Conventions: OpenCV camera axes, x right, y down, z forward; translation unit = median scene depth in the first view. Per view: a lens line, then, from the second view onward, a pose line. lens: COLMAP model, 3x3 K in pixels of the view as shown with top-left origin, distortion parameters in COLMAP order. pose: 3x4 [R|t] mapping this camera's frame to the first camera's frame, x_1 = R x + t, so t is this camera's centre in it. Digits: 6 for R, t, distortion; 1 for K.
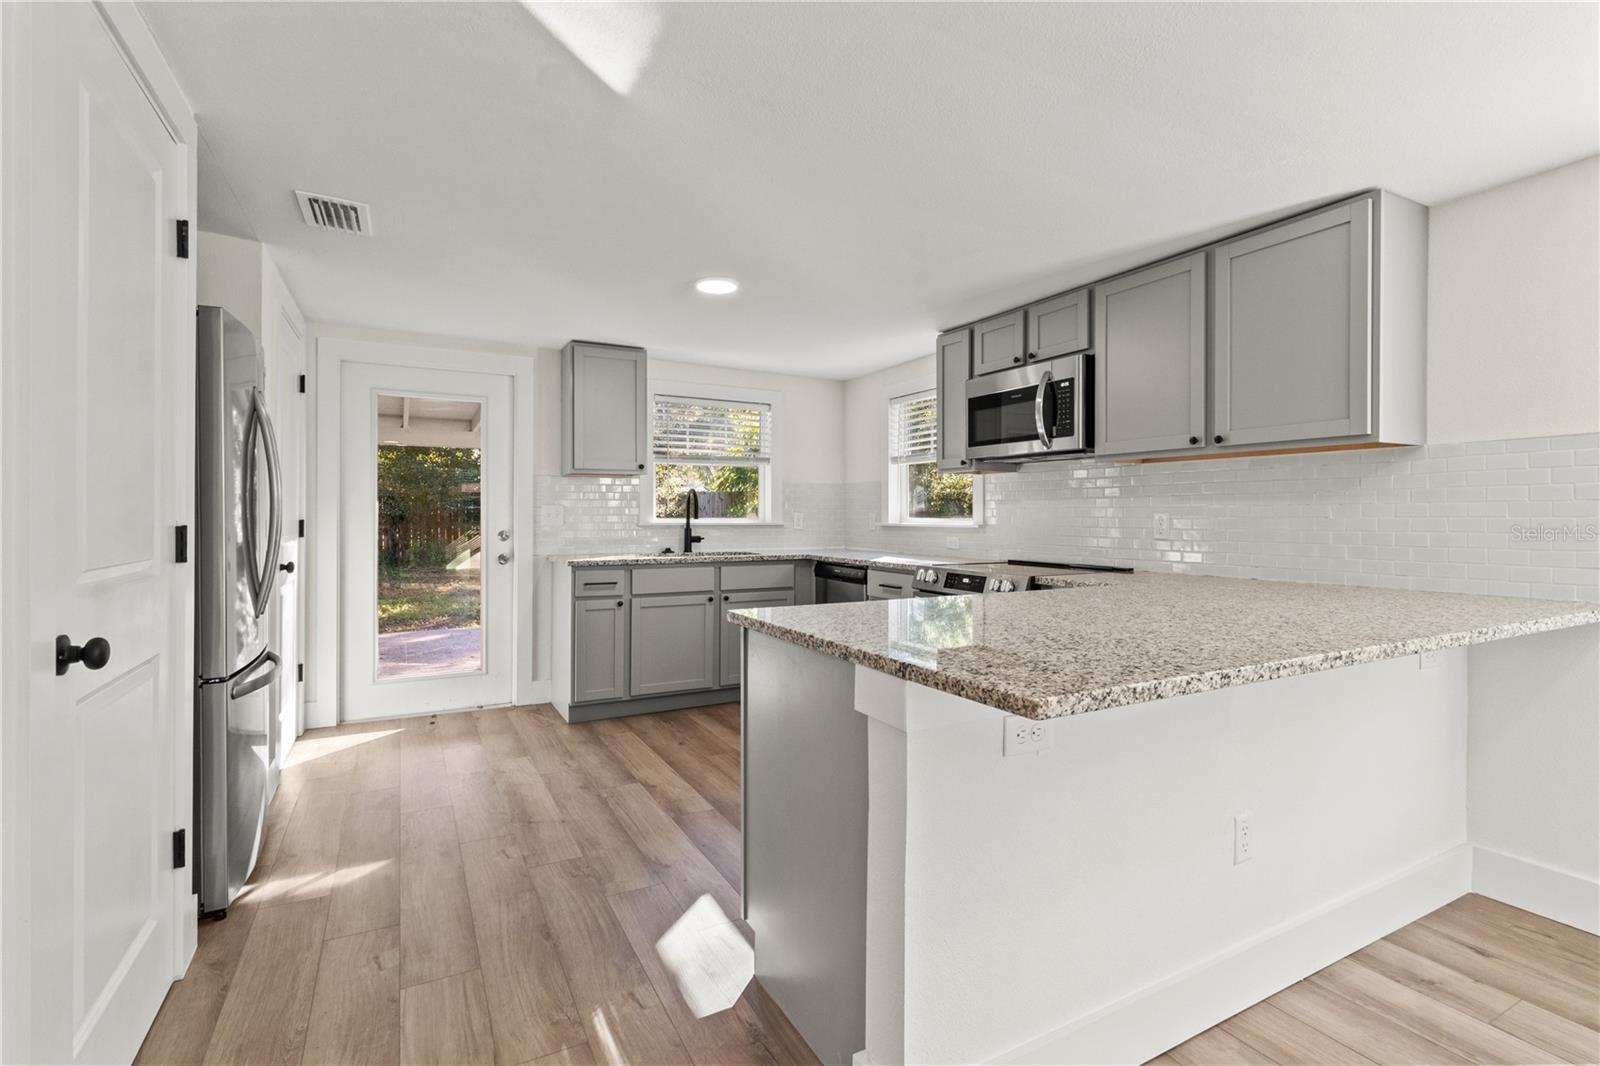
lens RADIAL K [[768.3, 0, 819.9], [0, 768.3, 521.9], [0, 0, 1]] dist [-0.001626, 0.000037]
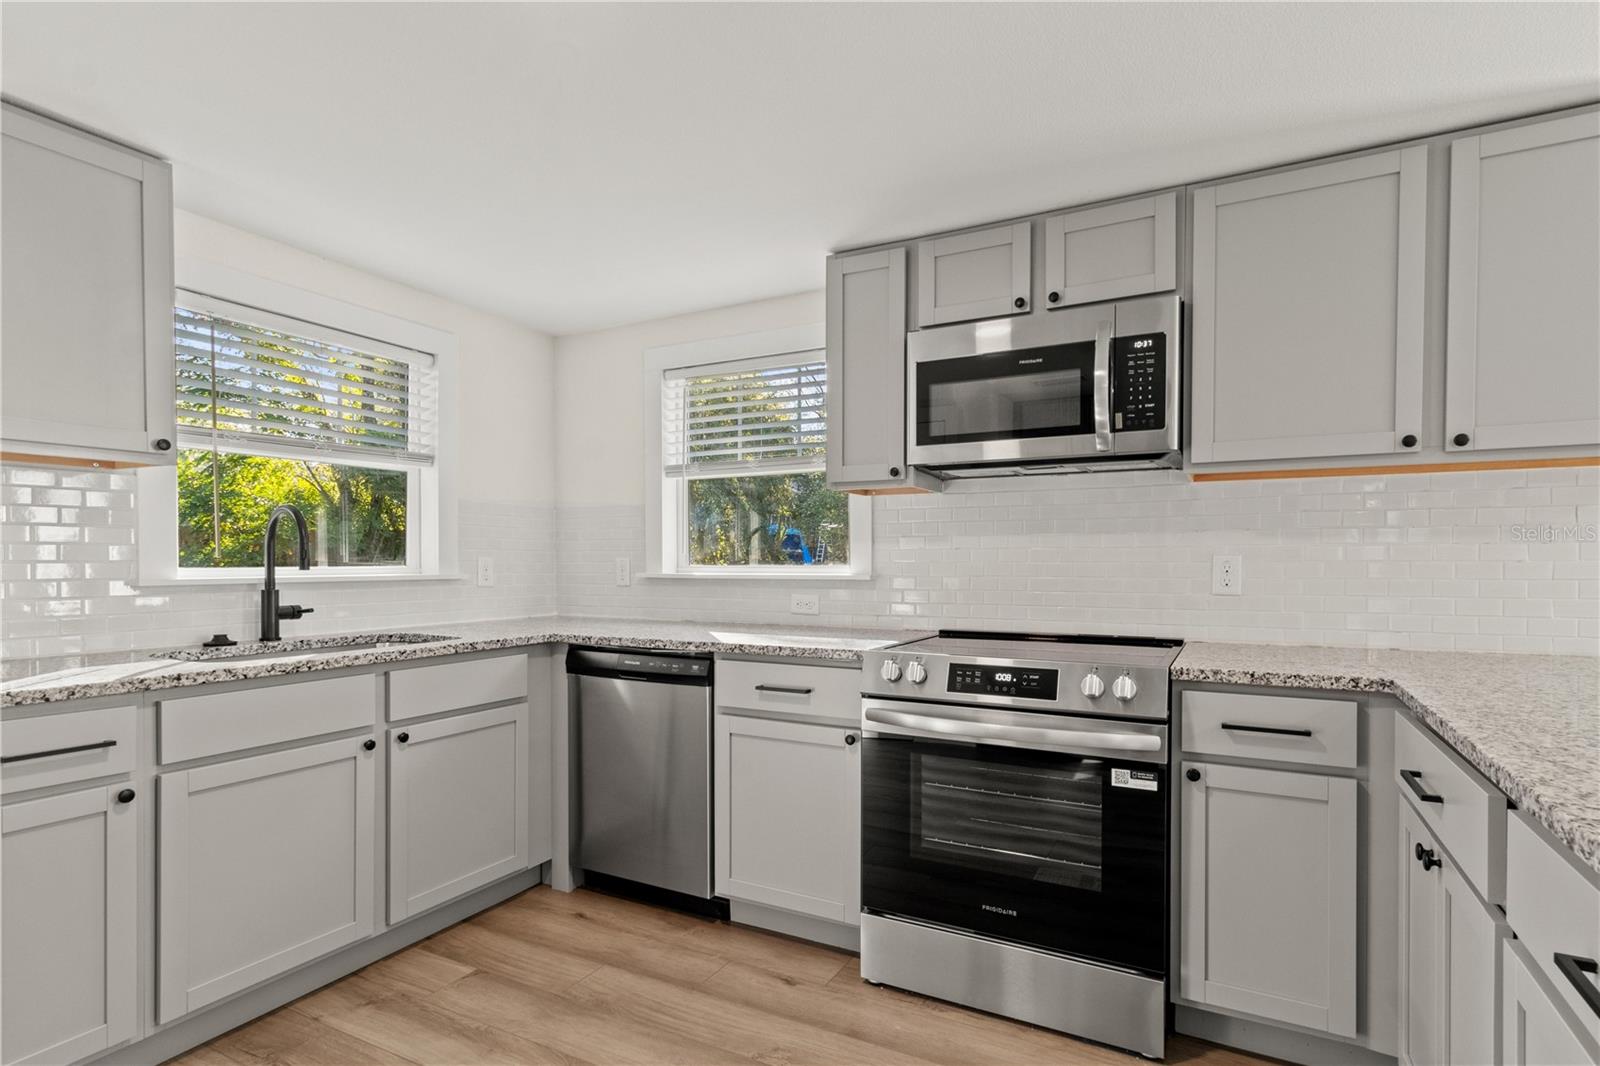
lens RADIAL K [[768.3, 0, 837.2], [0, 768.3, 583.7], [0, 0, 1]] dist [-0.001626, 0.000037]
pose [[0.824818, -0.019048, 0.565078, -0.183522], [0.007582, 0.999715, 0.022632, -0.003994], [-0.565348, -0.014383, 0.824727, 0.509291]]
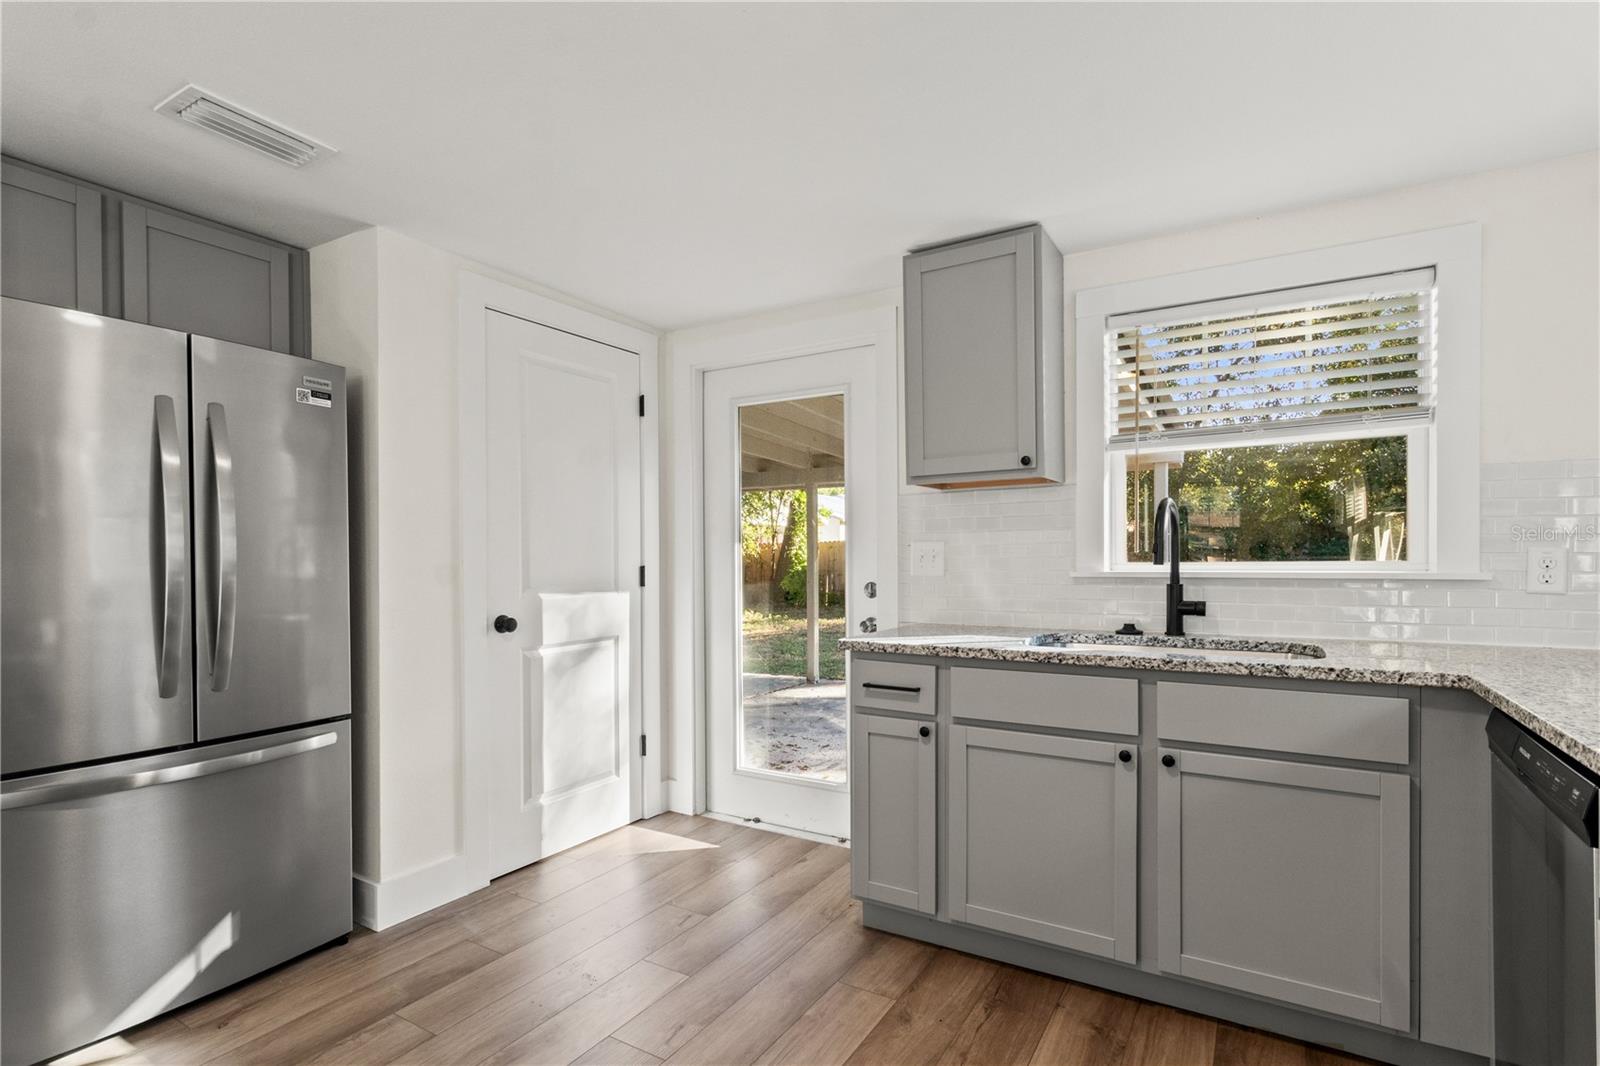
lens RADIAL K [[768.3, 0, 807.7], [0, 768.3, 568.1], [0, 0, 1]] dist [-0.001626, 0.000037]
pose [[0.500827, 0.005099, -0.865532, 0.145806], [0.000842, 0.999979, 0.006378, -0.005521], [0.865547, -0.003923, 0.500813, 0.697409]]
